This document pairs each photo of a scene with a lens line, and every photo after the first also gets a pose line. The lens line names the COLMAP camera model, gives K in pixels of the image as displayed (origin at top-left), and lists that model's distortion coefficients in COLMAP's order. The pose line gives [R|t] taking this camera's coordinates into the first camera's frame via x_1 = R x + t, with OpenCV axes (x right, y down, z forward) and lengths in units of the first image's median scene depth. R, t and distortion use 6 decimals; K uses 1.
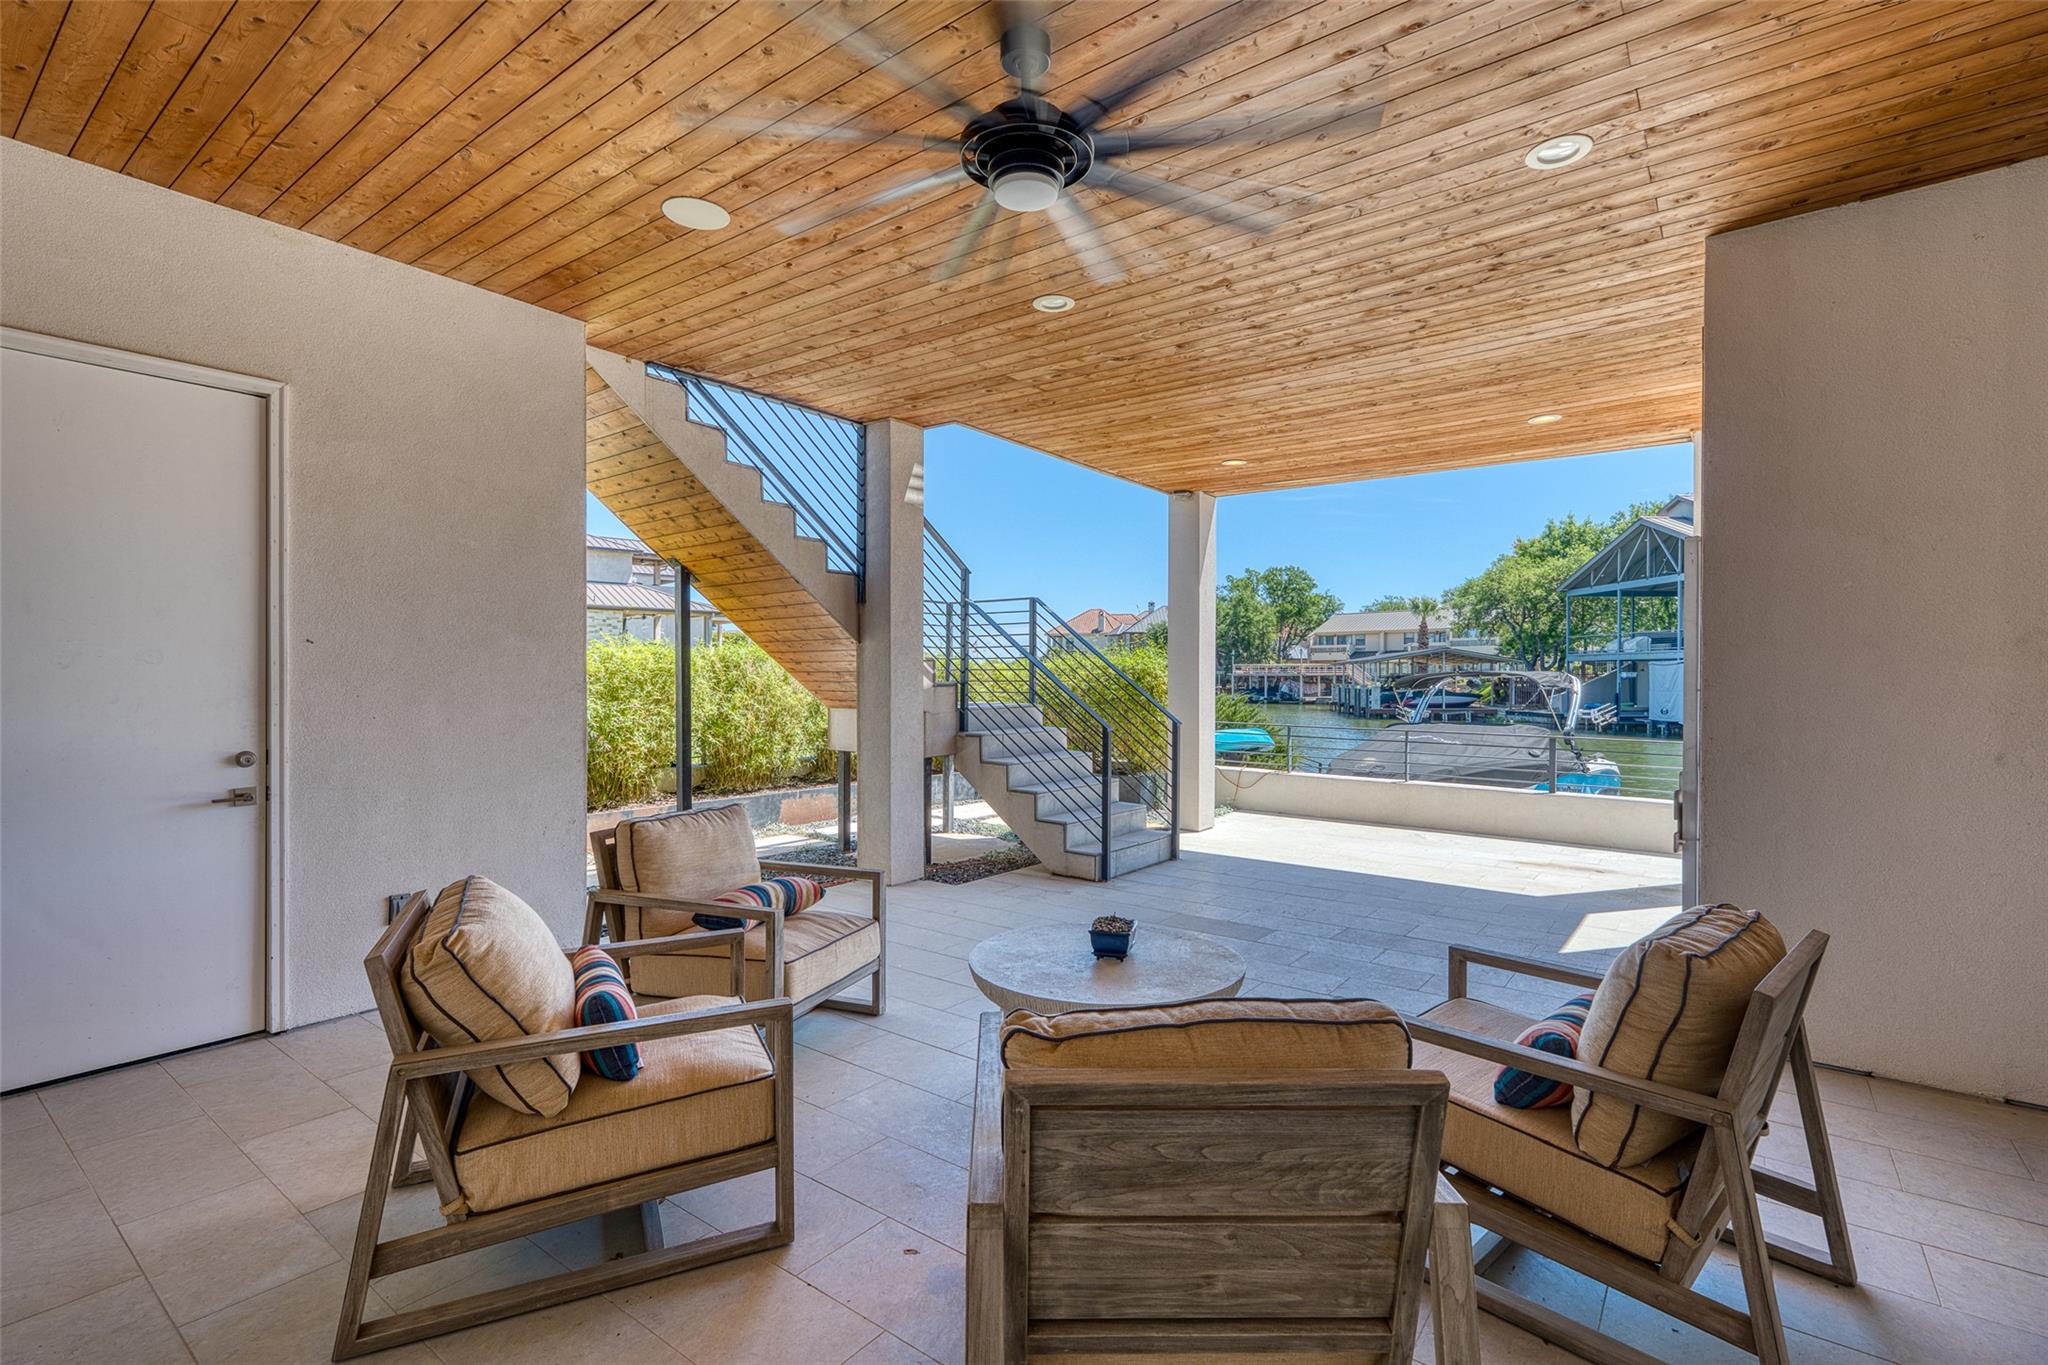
lens RADIAL K [[944.4, 0, 1021.4], [0, 944.4, 682.9], [0, 0, 1]] dist [0.004267, 0.001398]
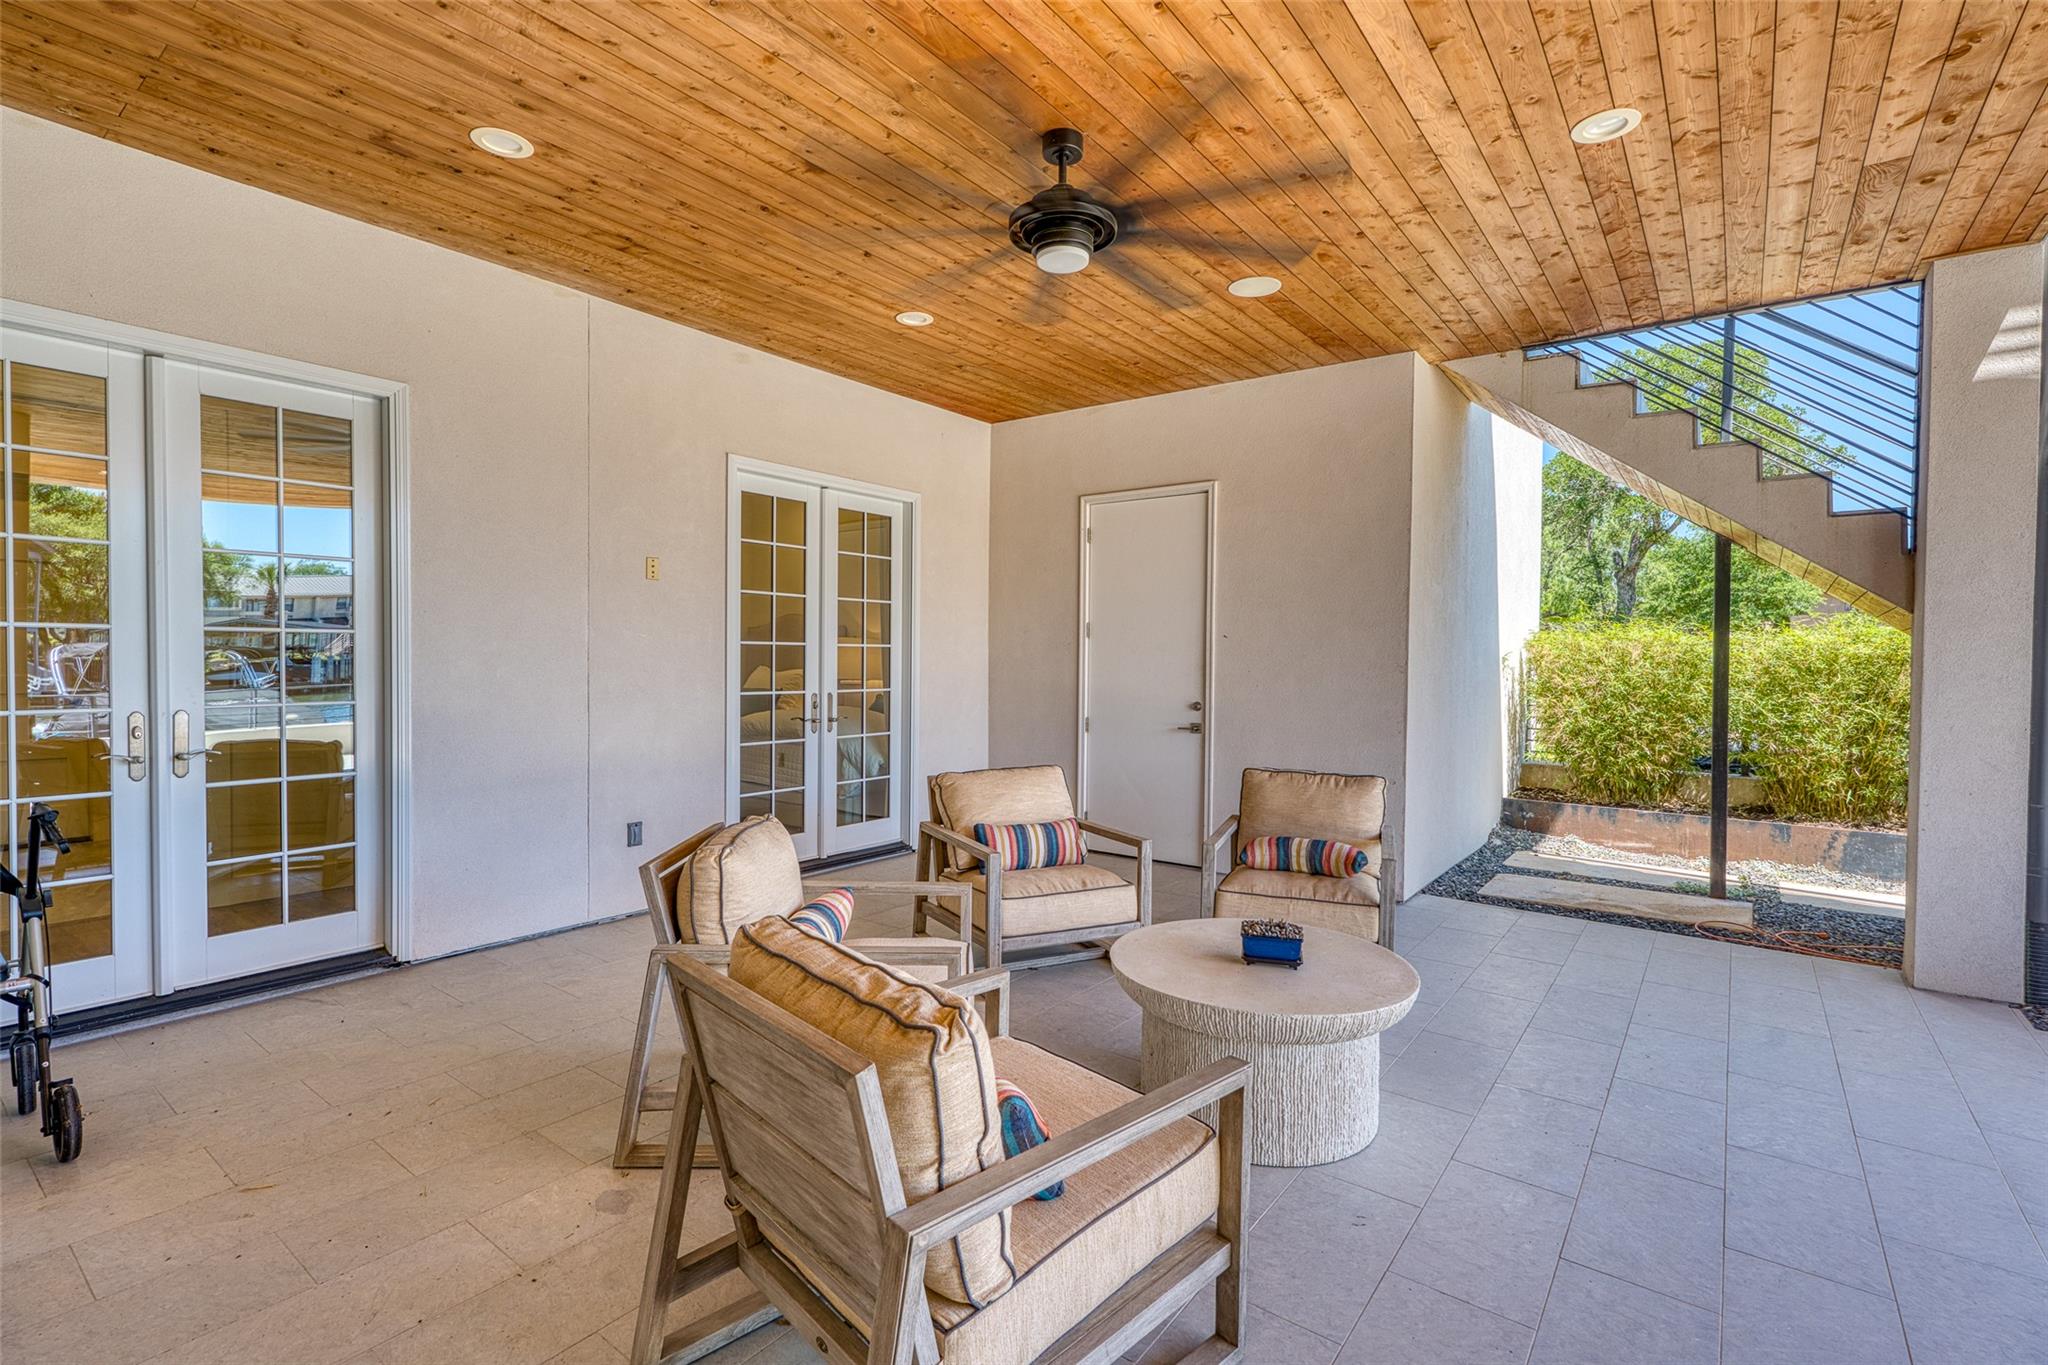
lens RADIAL K [[944.4, 0, 1021.4], [0, 944.4, 682.9], [0, 0, 1]] dist [0.004267, 0.001398]
pose [[-0.000034, 0.022565, -0.999745, 0.701265], [-0.016033, 0.999617, 0.022563, 0.003289], [0.999871, 0.016030, 0.000328, 0.535452]]
